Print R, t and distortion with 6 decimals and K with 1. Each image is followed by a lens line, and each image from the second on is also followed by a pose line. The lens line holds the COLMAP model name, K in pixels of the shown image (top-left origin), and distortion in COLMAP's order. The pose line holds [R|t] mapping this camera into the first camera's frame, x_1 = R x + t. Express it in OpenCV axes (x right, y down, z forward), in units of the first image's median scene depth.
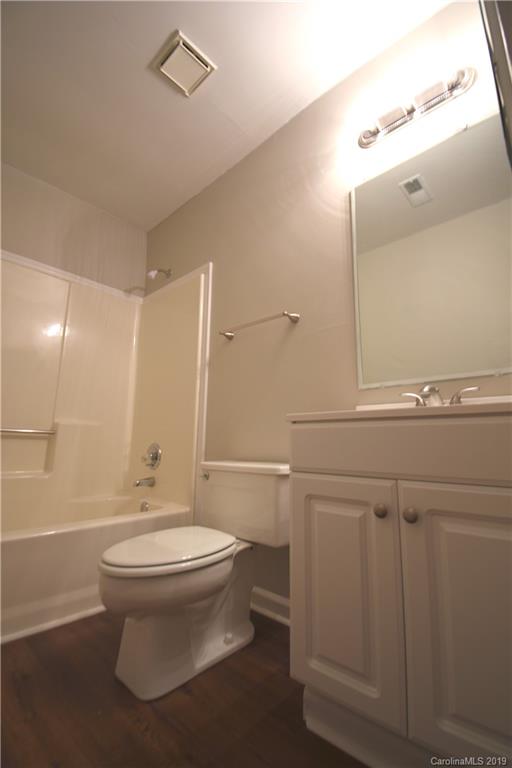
lens RADIAL K [[336.4, 0, 247.6], [0, 336.4, 387.1], [0, 0, 1]] dist [0.029951, -0.026639]
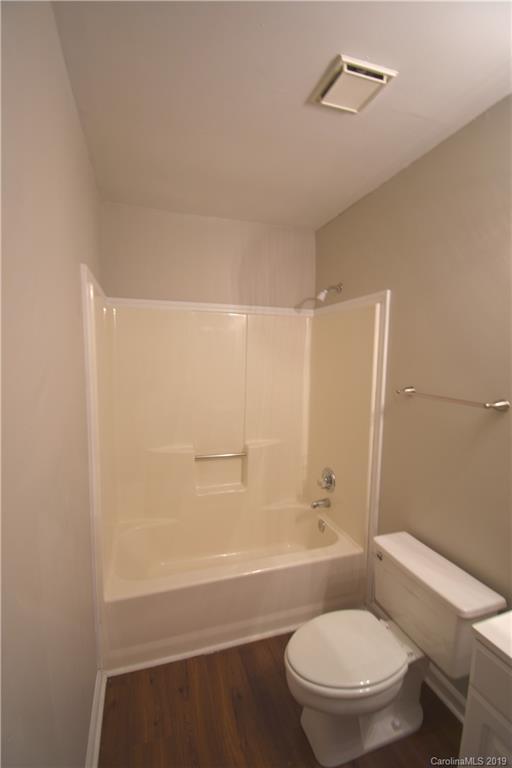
lens RADIAL K [[336.4, 0, 247.6], [0, 336.4, 387.1], [0, 0, 1]] dist [0.029951, -0.026639]
pose [[0.871196, 0.038210, -0.489447, 0.008758], [0.082197, 0.971541, 0.222153, -0.362892], [0.484006, -0.233769, 0.843262, 0.056106]]
